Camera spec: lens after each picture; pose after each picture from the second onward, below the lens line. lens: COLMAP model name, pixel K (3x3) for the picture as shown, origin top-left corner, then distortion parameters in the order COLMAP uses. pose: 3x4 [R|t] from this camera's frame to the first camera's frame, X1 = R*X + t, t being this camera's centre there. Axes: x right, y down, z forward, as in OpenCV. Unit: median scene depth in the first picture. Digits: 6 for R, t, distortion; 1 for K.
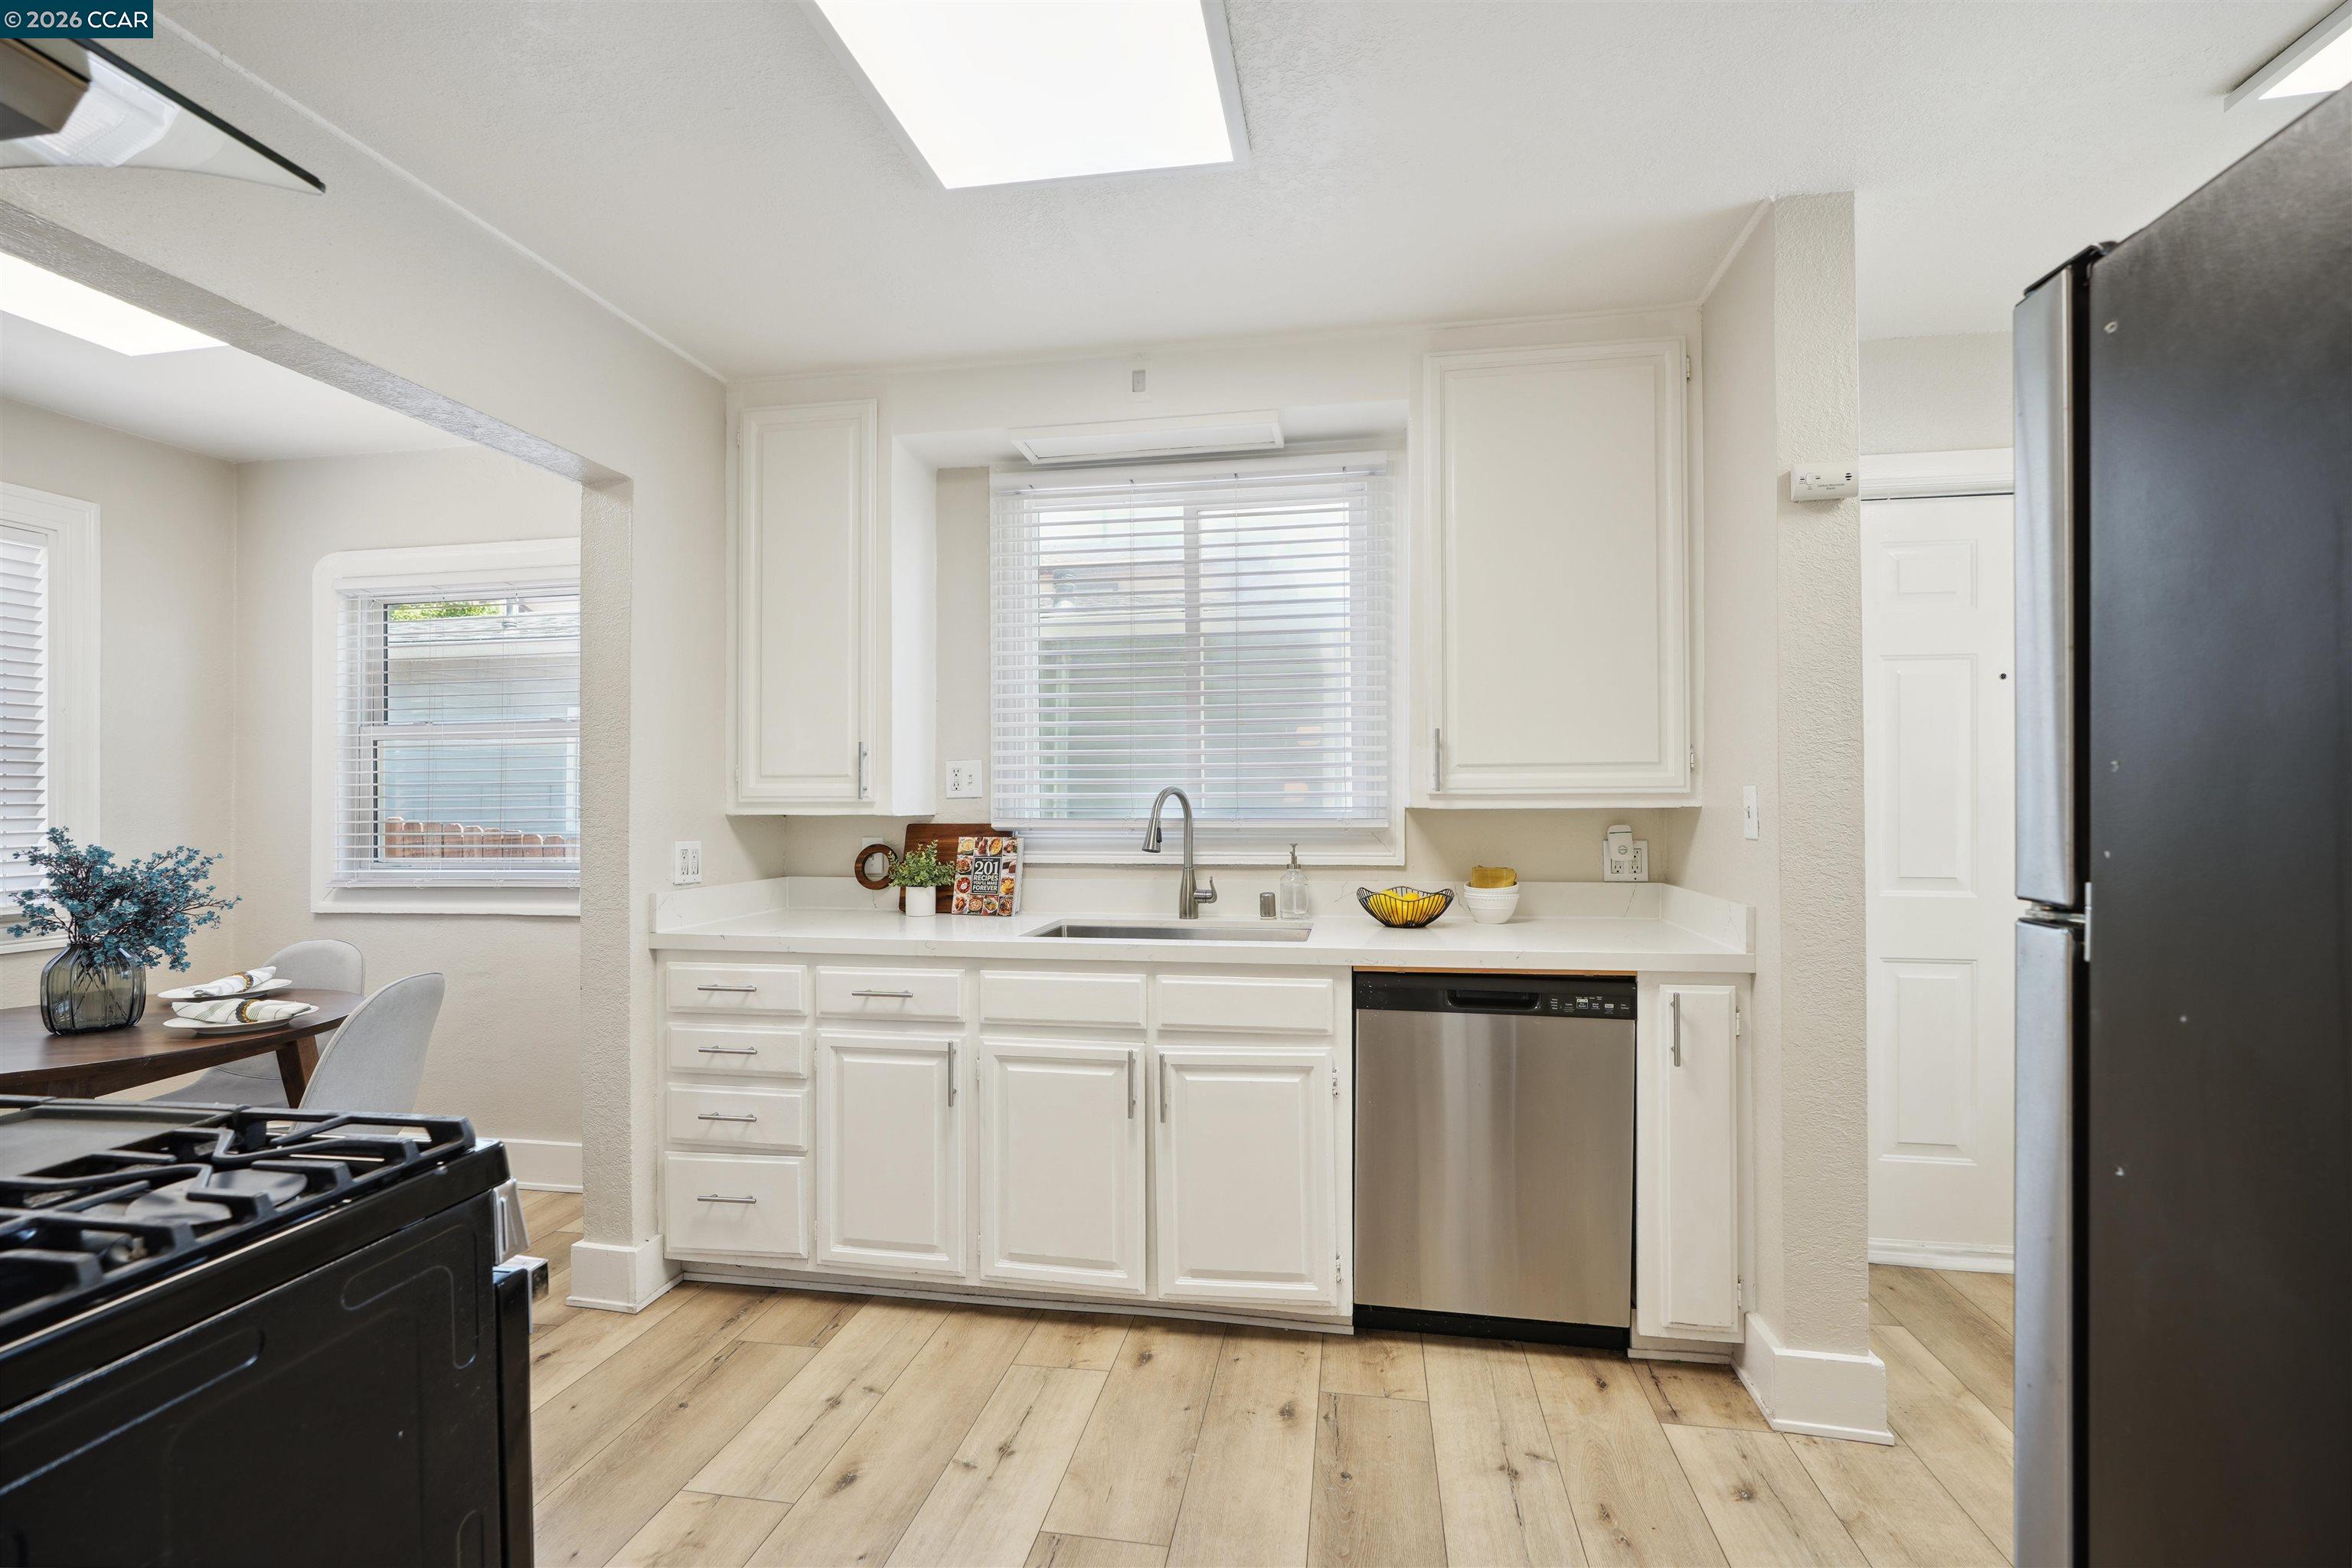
lens RADIAL K [[1068.3, 0, 1182.5], [0, 1068.3, 779.6], [0, 0, 1]] dist [-0.019224, 0.012950]
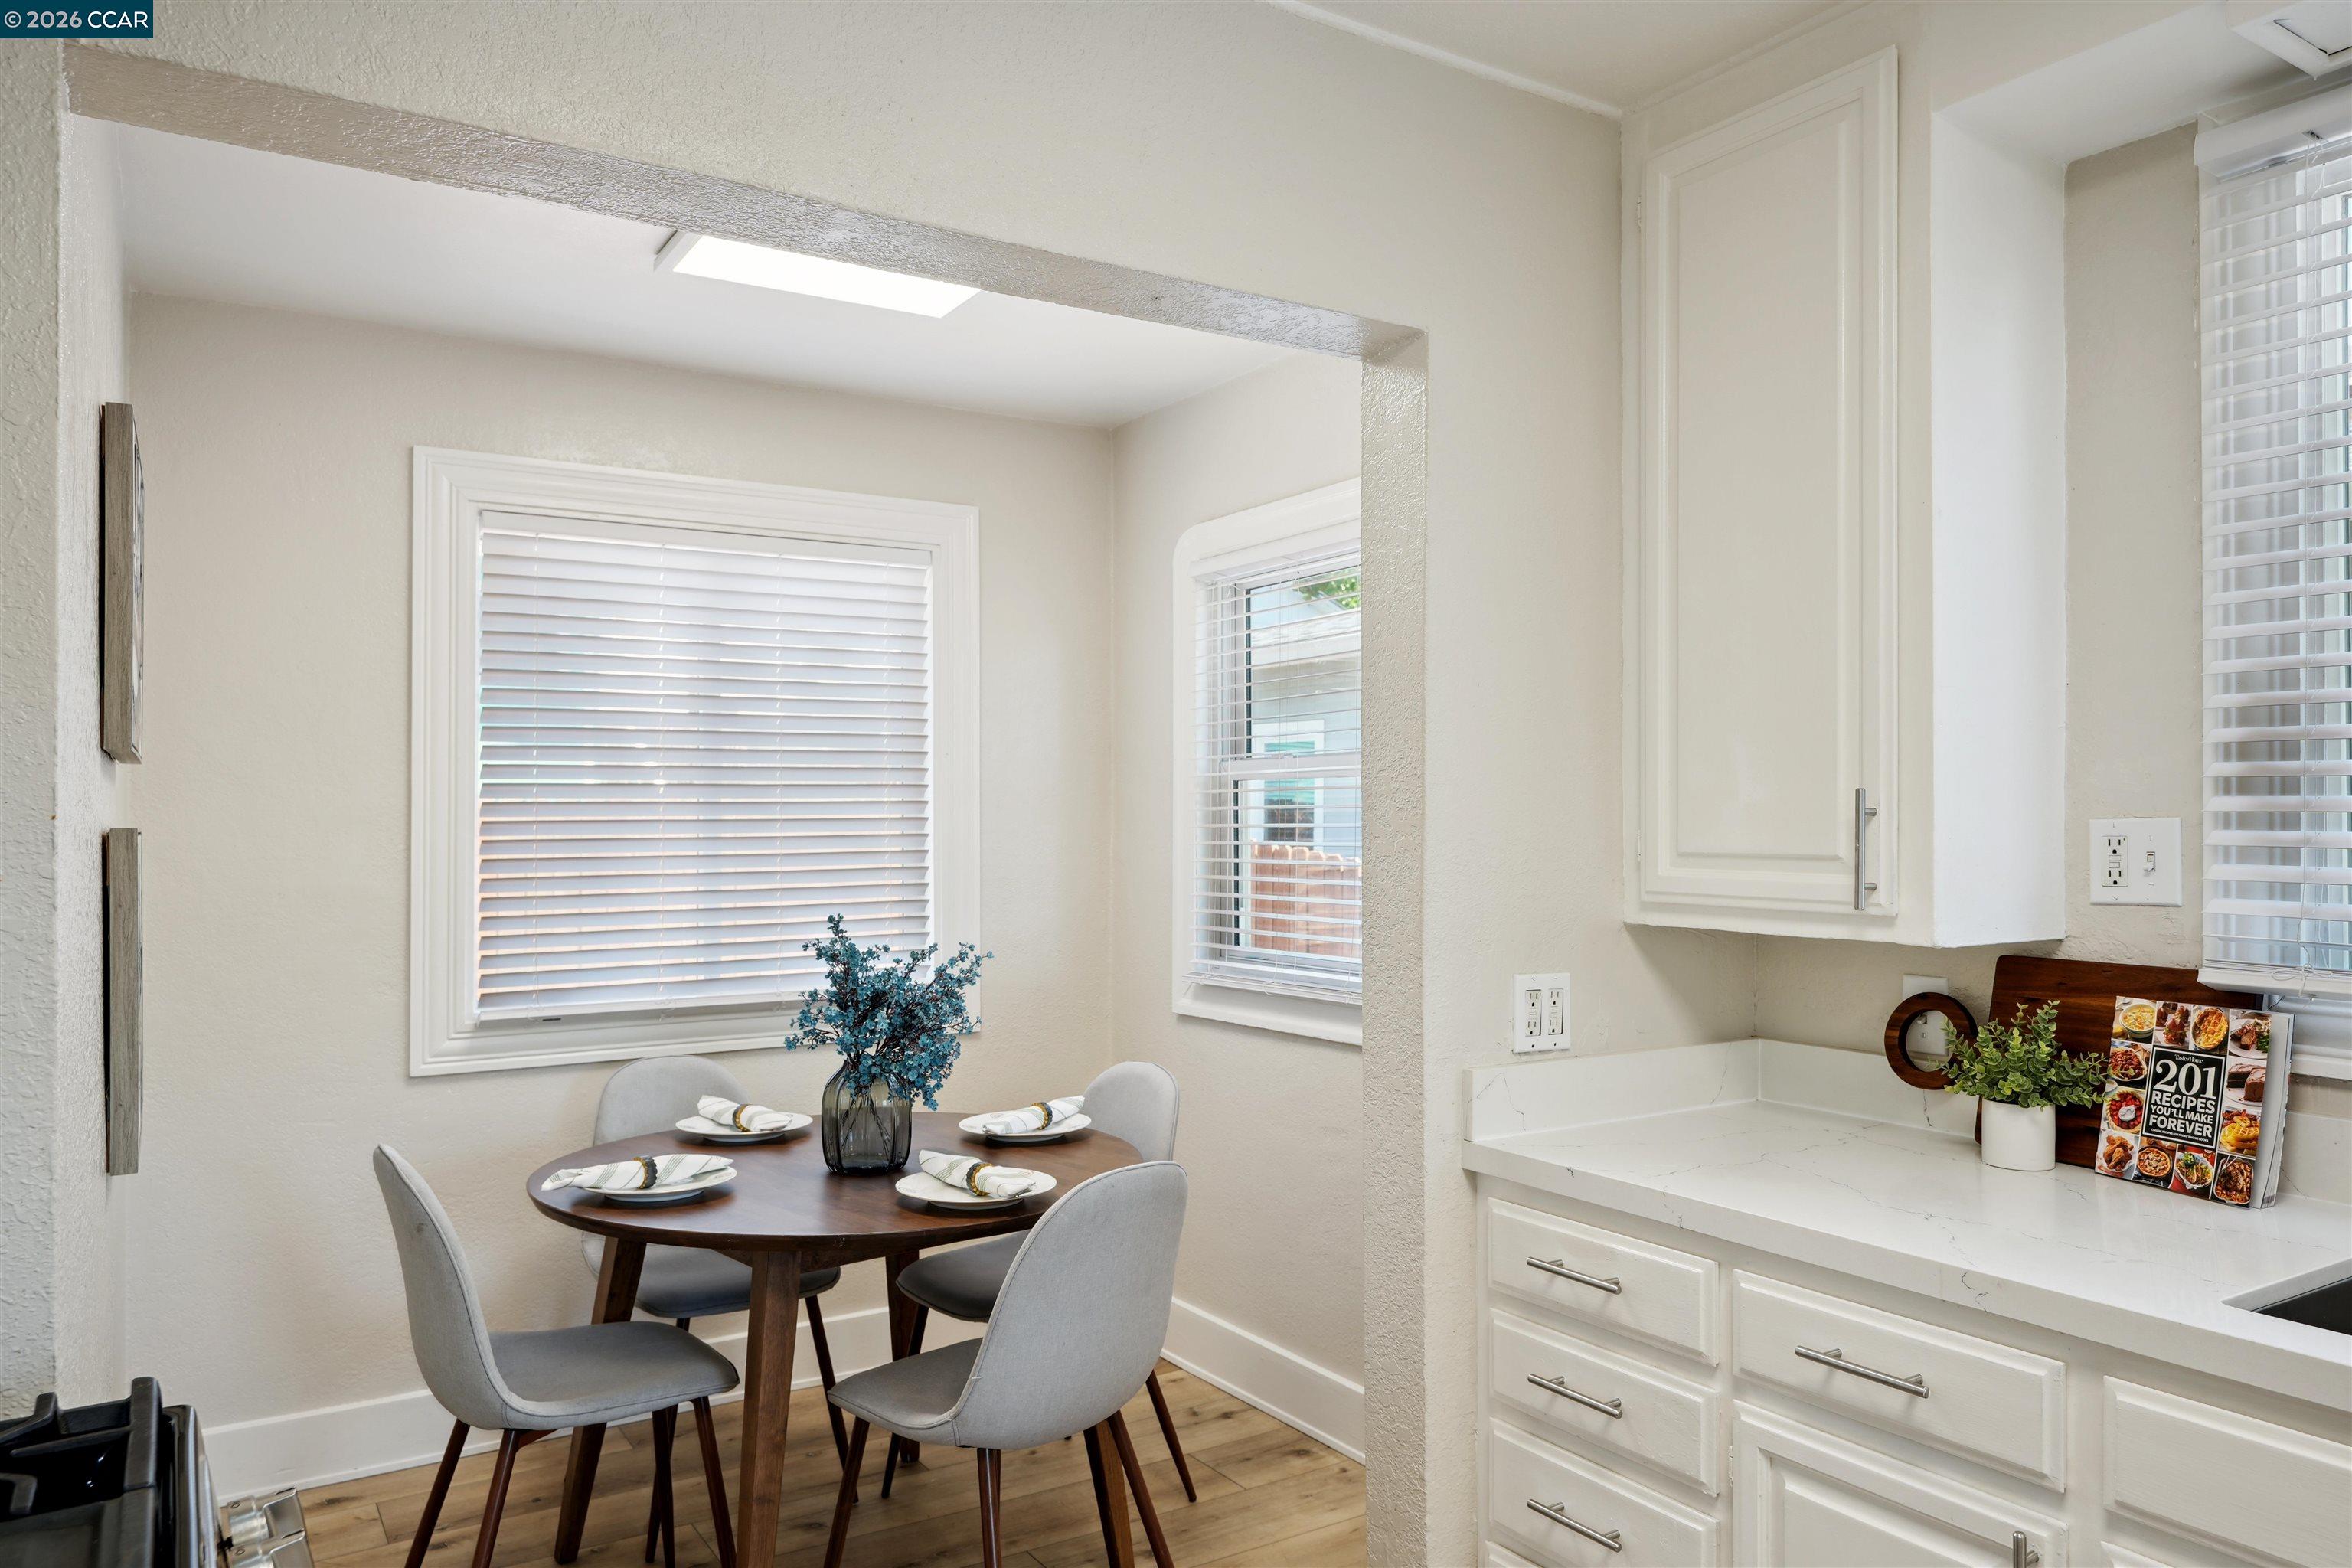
lens RADIAL K [[1586.0, 0, 1175.2], [0, 1586.0, 805.0], [0, 0, 1]] dist [-0.003949, 0.002393]
pose [[0.666666, -0.001519, -0.745355, 0.016195], [0.013399, 0.999861, 0.009947, -0.036697], [0.745236, -0.016618, 0.666594, 0.293732]]
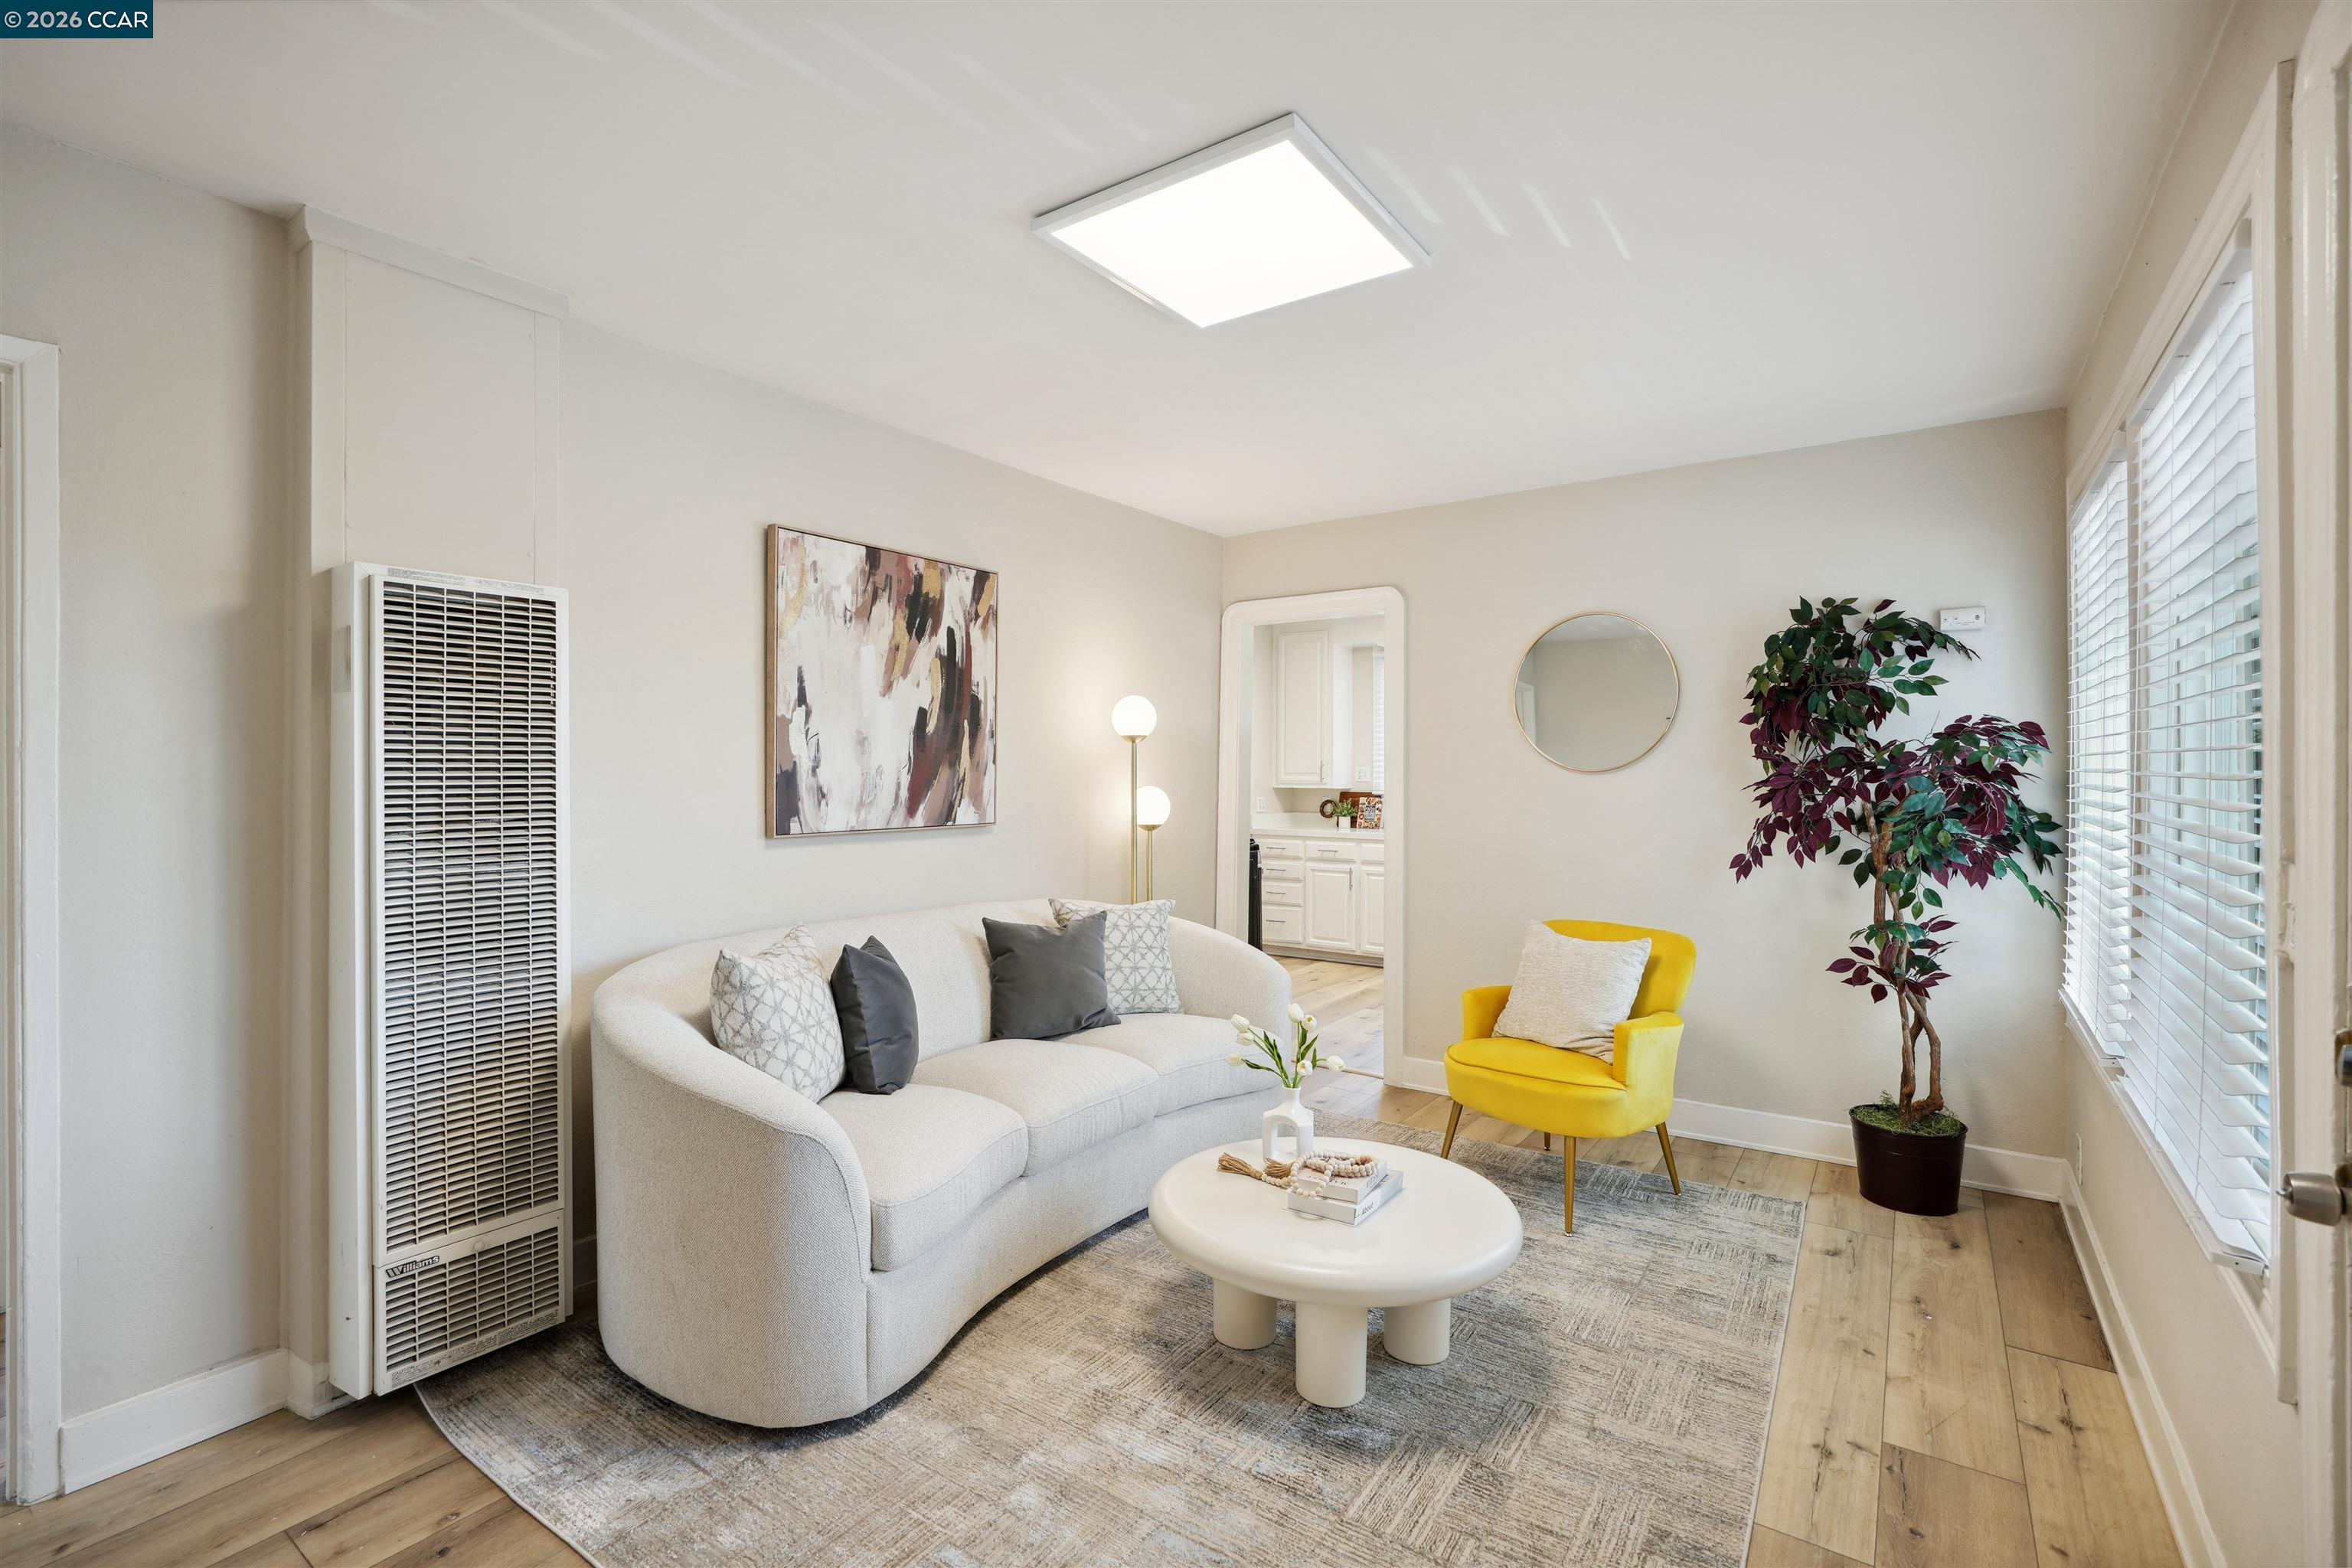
lens RADIAL K [[1068.3, 0, 1182.5], [0, 1068.3, 779.6], [0, 0, 1]] dist [-0.019224, 0.012950]
pose [[0.906275, 0.006194, -0.422644, 0.480036], [0.003070, 0.999770, 0.021234, -0.042832], [0.422678, -0.020541, 0.906047, -1.468054]]
